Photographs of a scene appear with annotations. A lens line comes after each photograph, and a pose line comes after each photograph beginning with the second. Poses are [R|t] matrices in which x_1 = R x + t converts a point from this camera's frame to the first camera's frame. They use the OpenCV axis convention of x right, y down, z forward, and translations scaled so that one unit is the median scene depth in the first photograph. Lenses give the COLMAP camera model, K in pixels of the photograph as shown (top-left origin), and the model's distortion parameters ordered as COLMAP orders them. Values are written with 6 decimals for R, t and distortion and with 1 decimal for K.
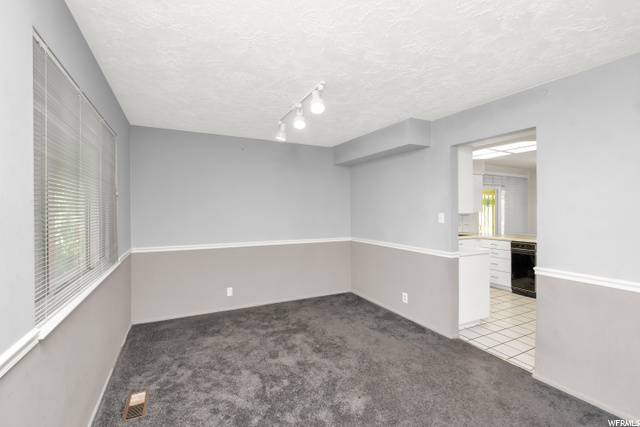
lens RADIAL K [[284.6, 0, 320.6], [0, 284.6, 212.5], [0, 0, 1]] dist [0.000402, -0.002923]
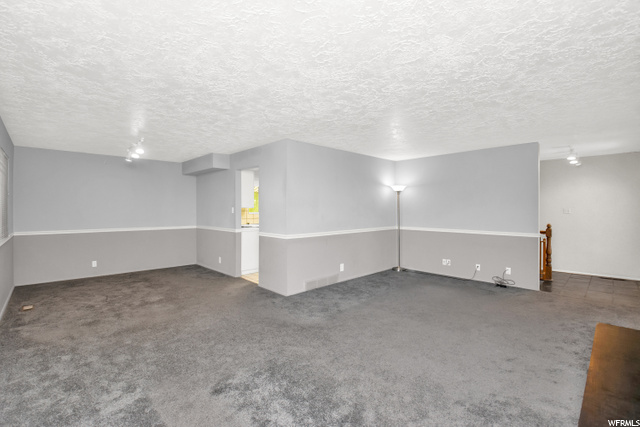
lens RADIAL K [[284.6, 0, 300.8], [0, 284.6, 207.2], [0, 0, 1]] dist [0.000402, -0.002923]
pose [[0.964920, -0.005655, 0.262482, 0.339386], [0.008716, 0.999907, -0.010498, 0.021074], [-0.262398, 0.012417, 0.964880, -0.722258]]
